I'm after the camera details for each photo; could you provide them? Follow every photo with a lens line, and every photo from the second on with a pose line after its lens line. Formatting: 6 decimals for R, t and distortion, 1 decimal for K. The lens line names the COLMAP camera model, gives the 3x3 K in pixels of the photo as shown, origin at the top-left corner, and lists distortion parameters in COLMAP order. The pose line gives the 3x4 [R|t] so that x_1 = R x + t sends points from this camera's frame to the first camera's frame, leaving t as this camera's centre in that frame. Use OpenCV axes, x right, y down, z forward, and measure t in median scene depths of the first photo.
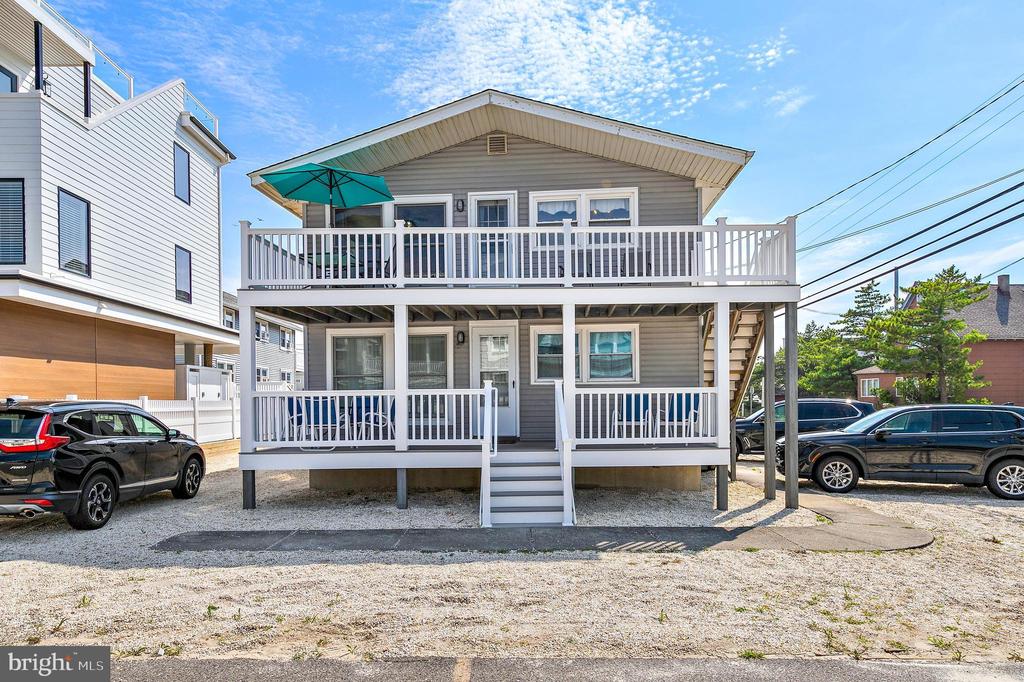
lens RADIAL K [[603.2, 0, 518.1], [0, 603.2, 346.3], [0, 0, 1]] dist [0.007843, 0.002278]
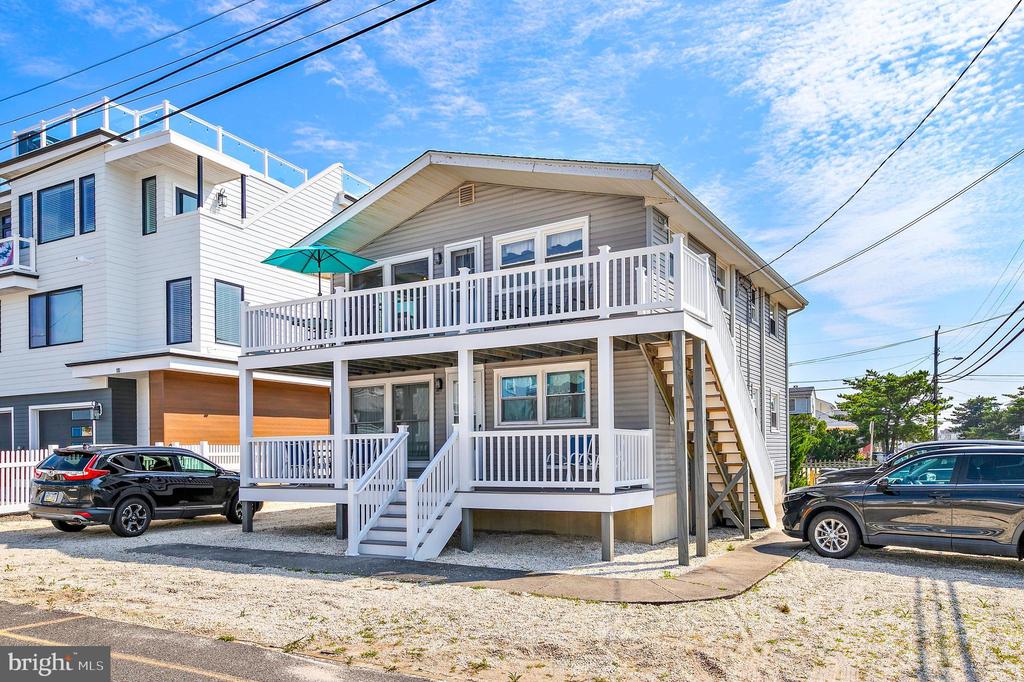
lens RADIAL K [[700.1, 0, 504.7], [0, 700.1, 364.9], [0, 0, 1]] dist [0.007072, -0.002693]
pose [[0.878892, -0.059005, -0.473357, 0.590627], [0.048208, 0.998227, -0.034923, 0.000683], [0.474578, 0.007874, 0.880178, -0.019547]]
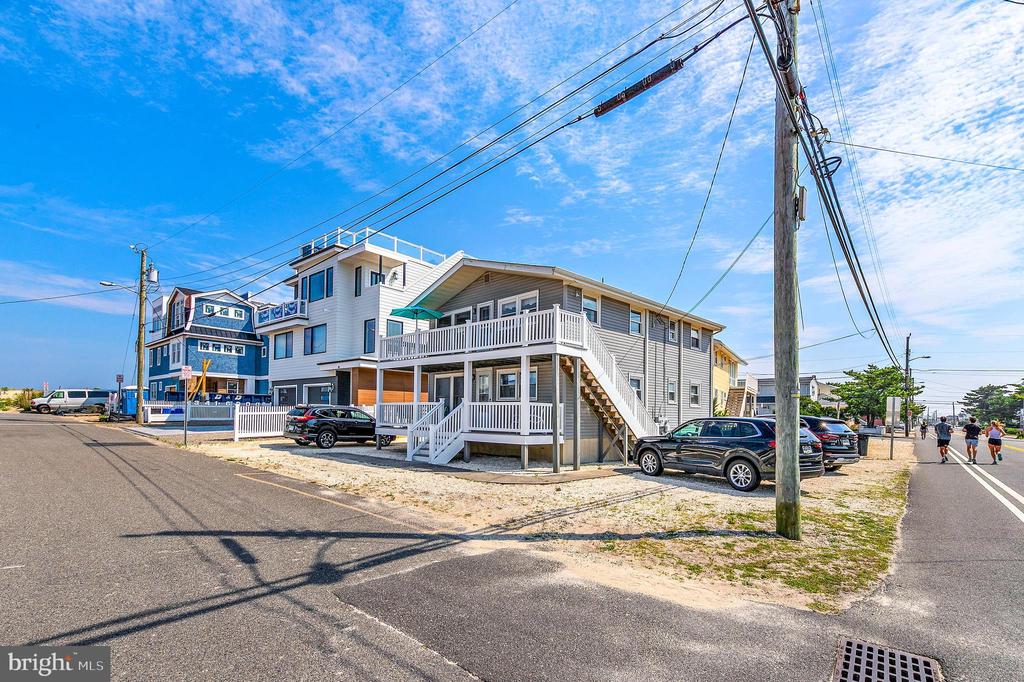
lens RADIAL K [[455.2, 0, 508.6], [0, 455.2, 342.0], [0, 0, 1]] dist [0.002672, -0.000151]
pose [[0.748060, -0.082123, -0.658531, 1.014294], [0.037298, 0.995948, -0.081831, -0.001890], [0.662582, 0.036653, 0.748092, -0.062673]]
